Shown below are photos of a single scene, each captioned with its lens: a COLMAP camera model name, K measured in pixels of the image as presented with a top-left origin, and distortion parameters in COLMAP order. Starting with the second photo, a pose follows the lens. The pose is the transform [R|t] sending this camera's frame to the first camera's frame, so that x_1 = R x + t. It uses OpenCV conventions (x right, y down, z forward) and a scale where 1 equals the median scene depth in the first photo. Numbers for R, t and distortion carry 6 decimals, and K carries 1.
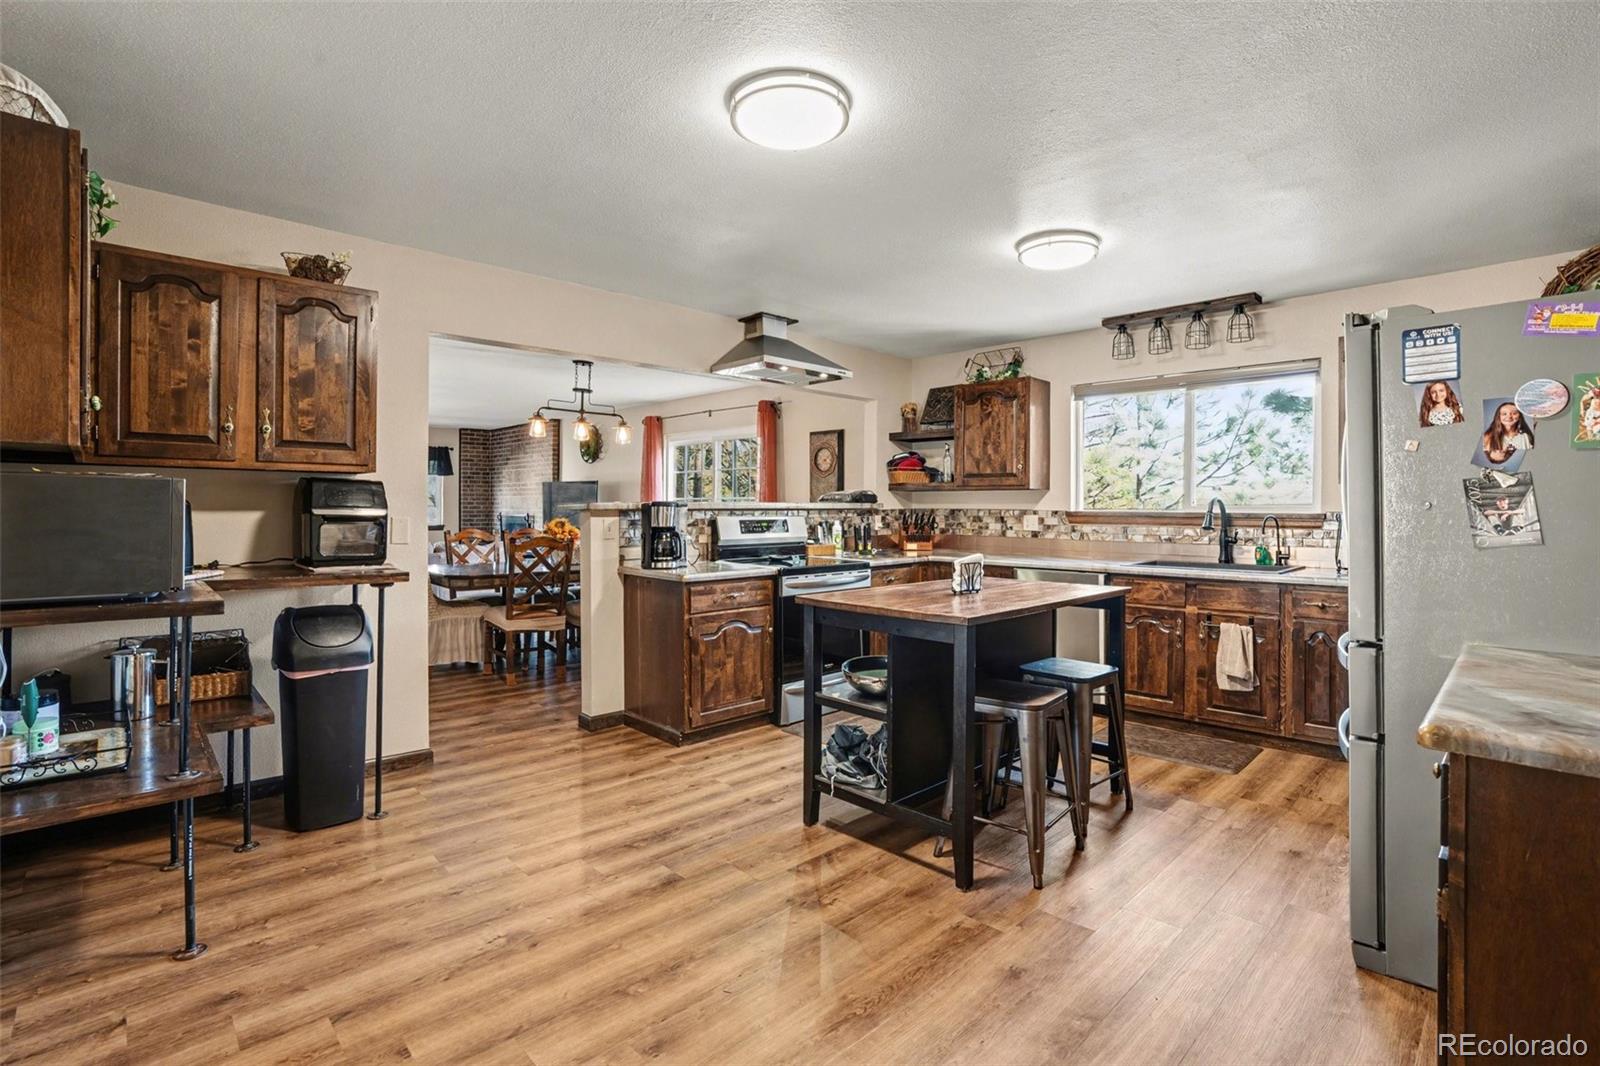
lens RADIAL K [[737.6, 0, 791.1], [0, 737.6, 508.7], [0, 0, 1]] dist [-0.055036, 0.016841]
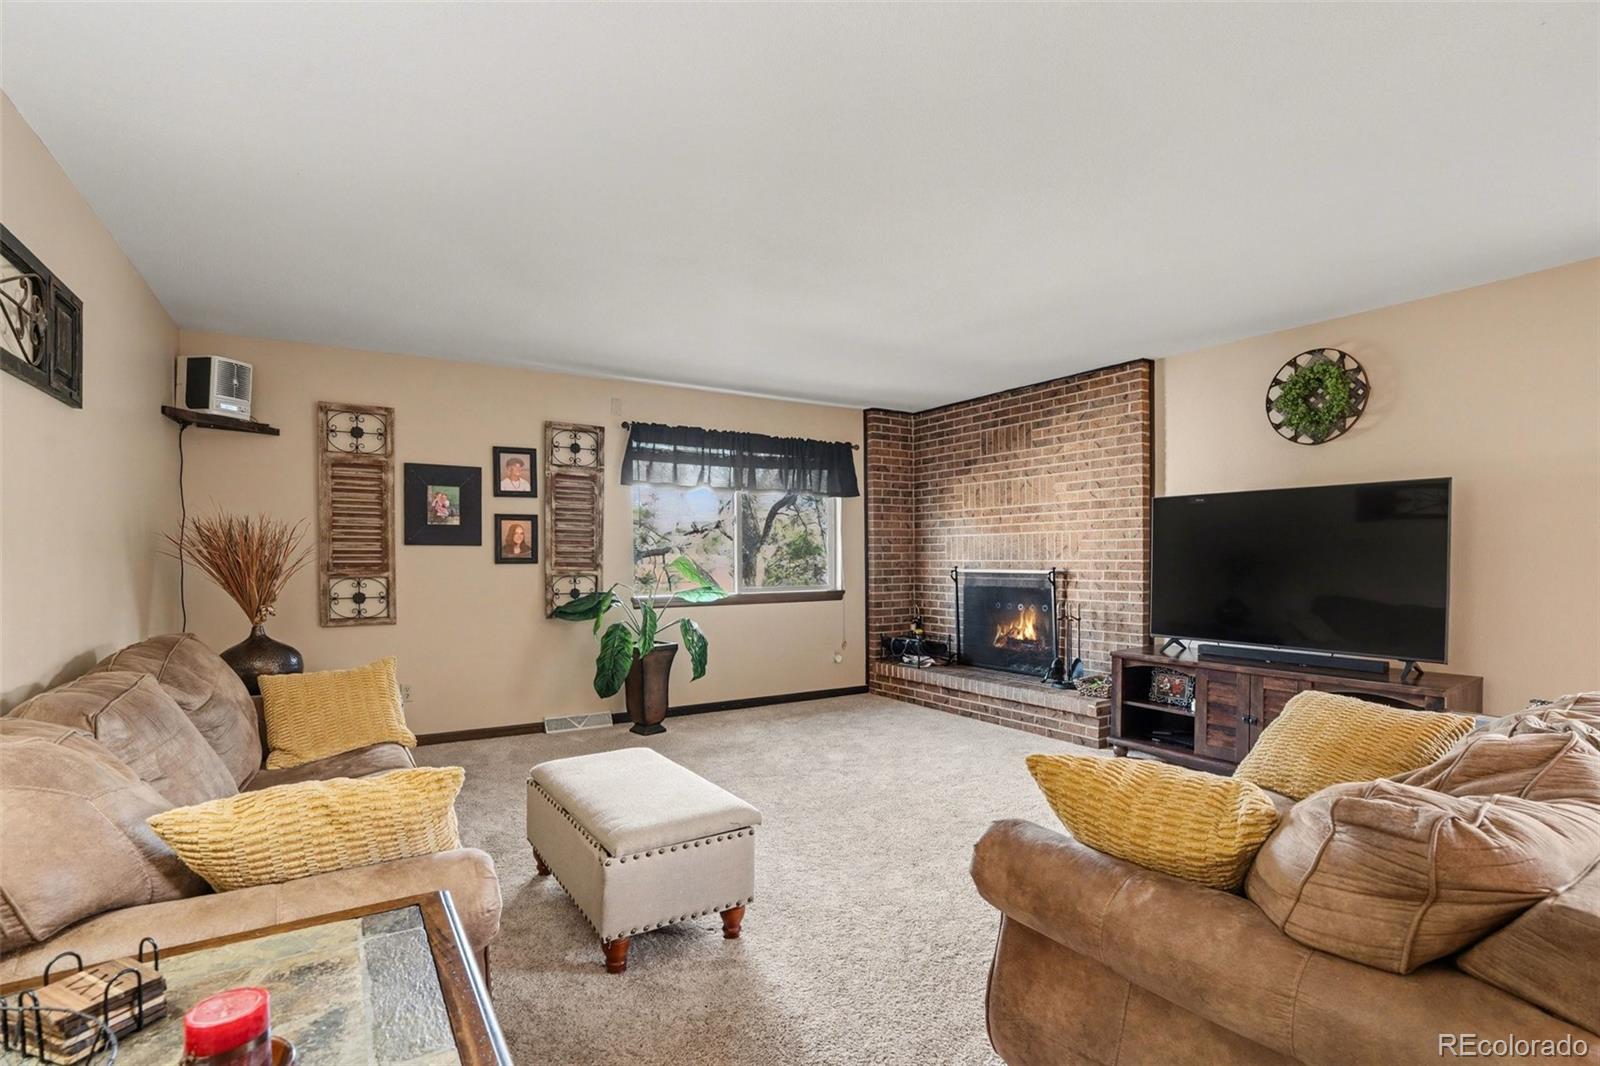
lens RADIAL K [[738.3, 0, 805.2], [0, 738.3, 550.1], [0, 0, 1]] dist [-0.054456, 0.000338]
pose [[0.980655, -0.016570, -0.195044, -0.833675], [0.015740, 0.999859, -0.005806, -0.010256], [0.195112, 0.002623, 0.980777, 0.980460]]
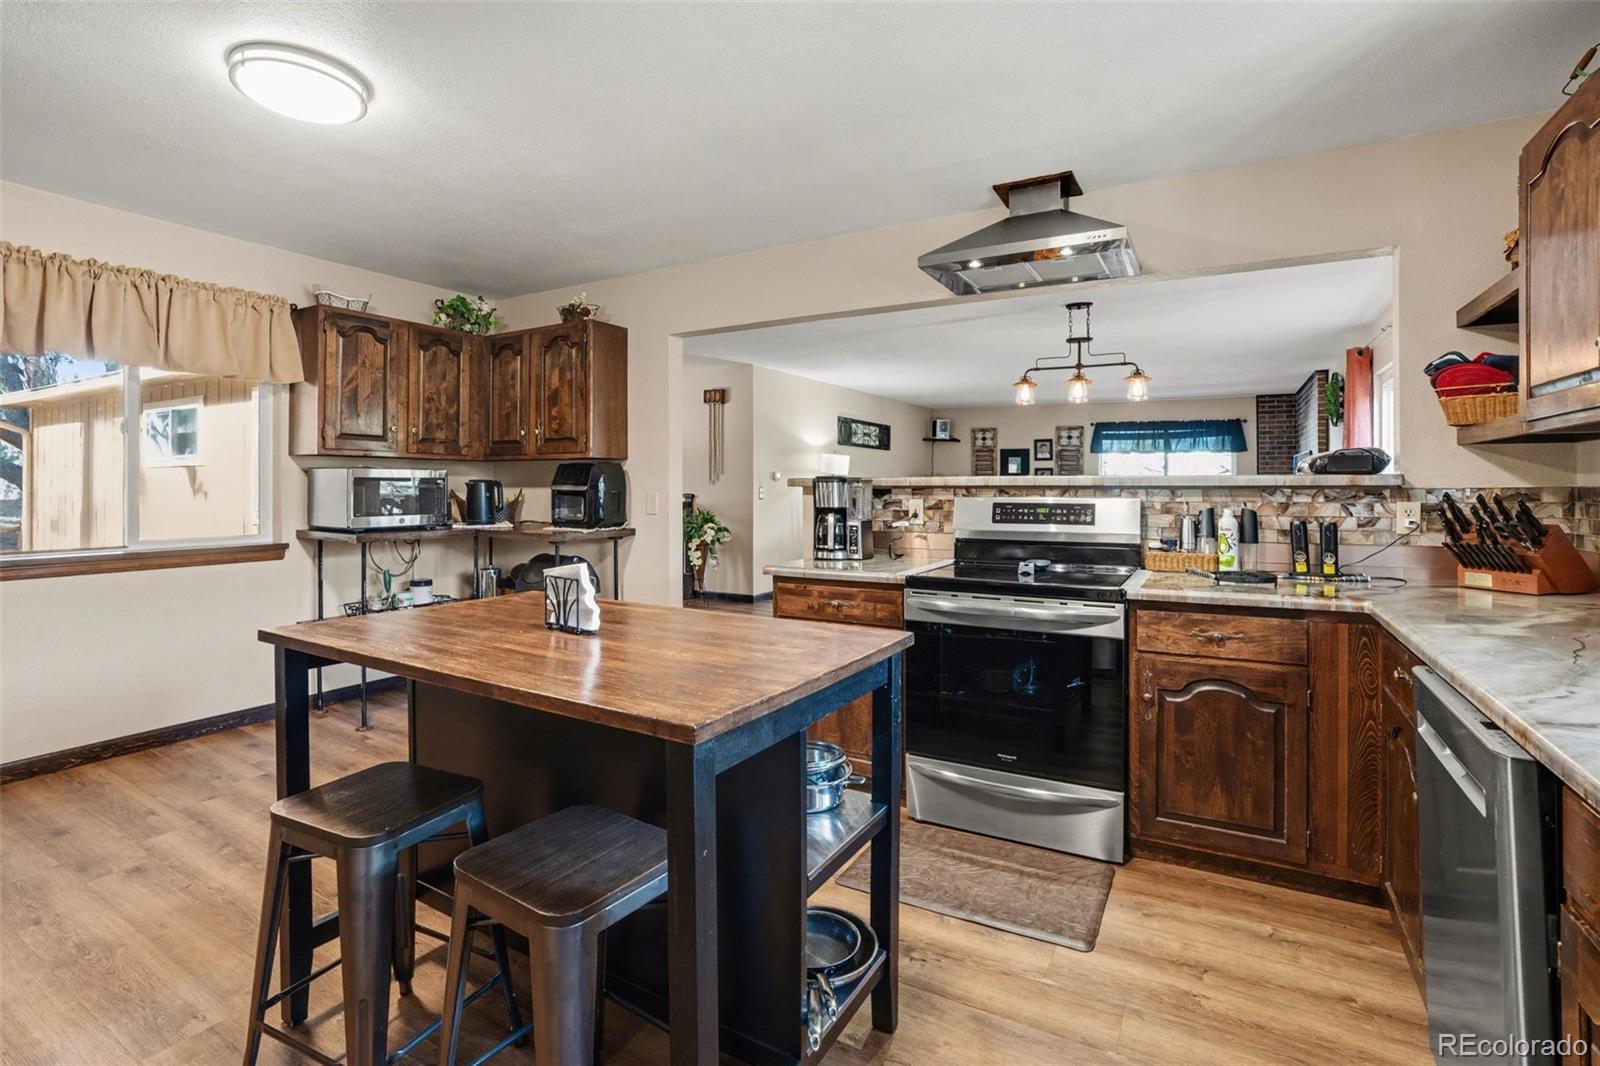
lens RADIAL K [[740.3, 0, 800.1], [0, 740.3, 478.1], [0, 0, 1]] dist [-0.038721, 0.000118]
pose [[0.280828, -0.015494, -0.959633, 0.439127], [-0.004534, 0.999837, -0.017470, 0.004422], [0.959747, 0.009257, 0.280712, 0.539353]]
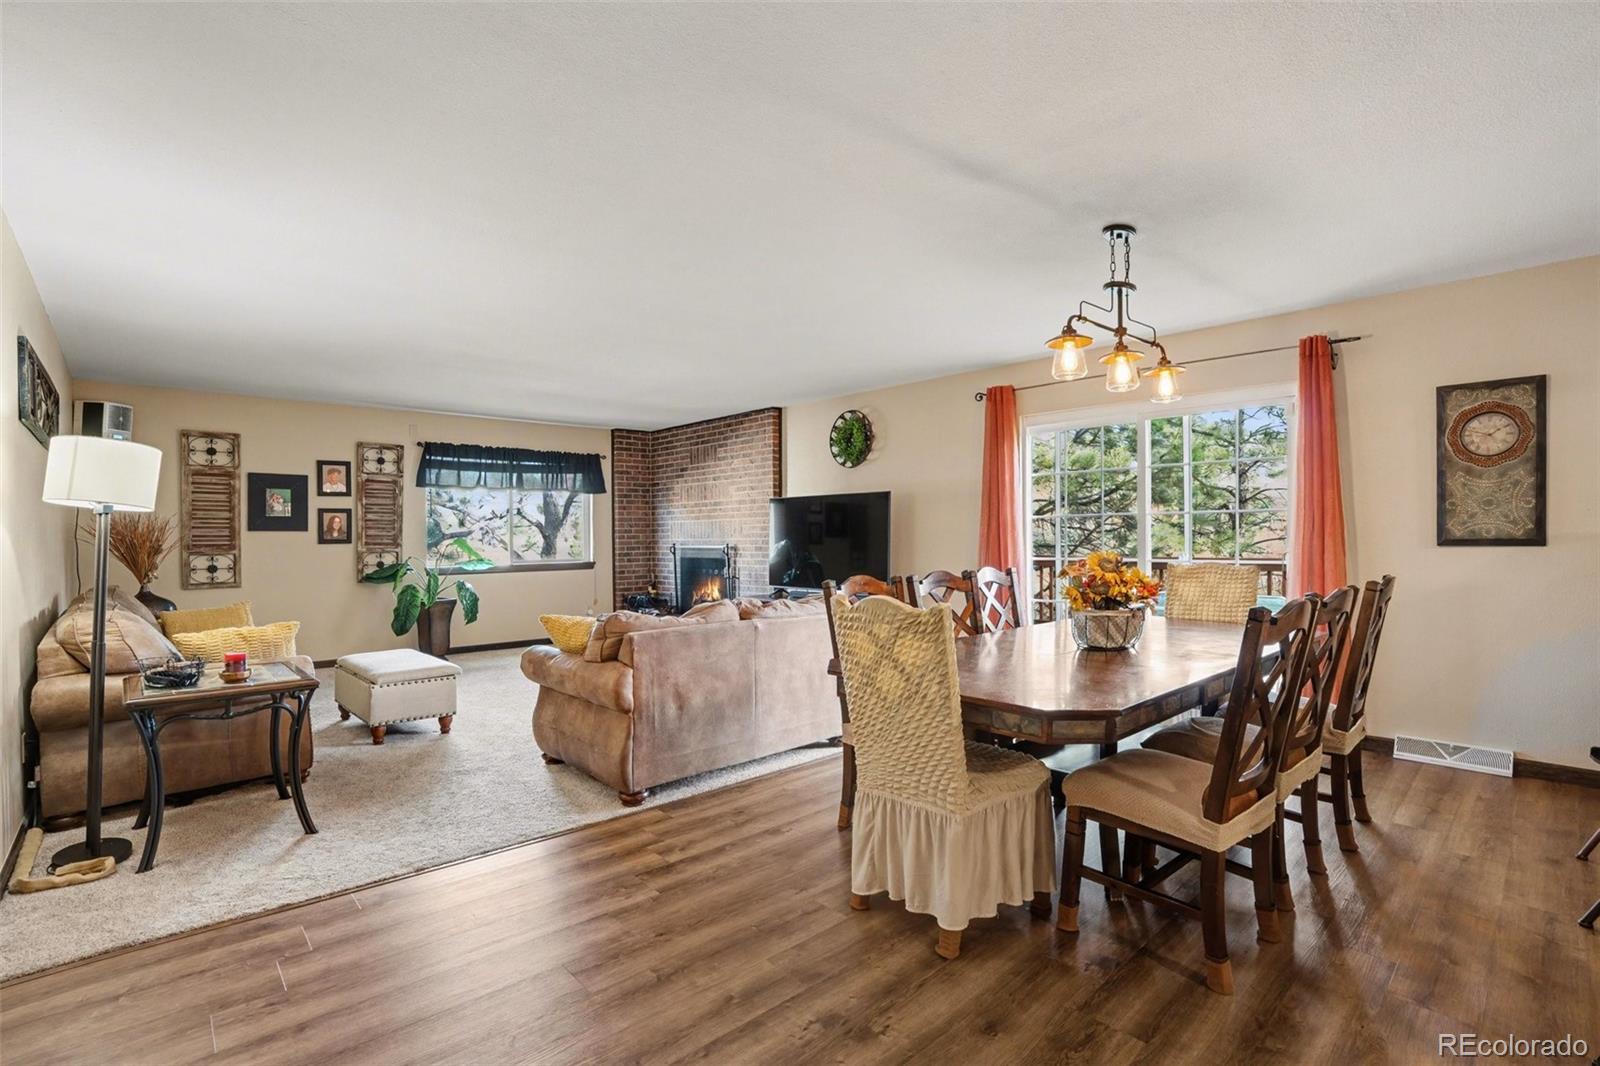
lens RADIAL K [[734.3, 0, 791.7], [0, 734.3, 519.8], [0, 0, 1]] dist [-0.054614, 0.020721]
pose [[0.999528, -0.022092, -0.021354, -0.553859], [0.021739, 0.999626, -0.016591, -0.007951], [0.021712, 0.016119, 0.999634, 0.583765]]
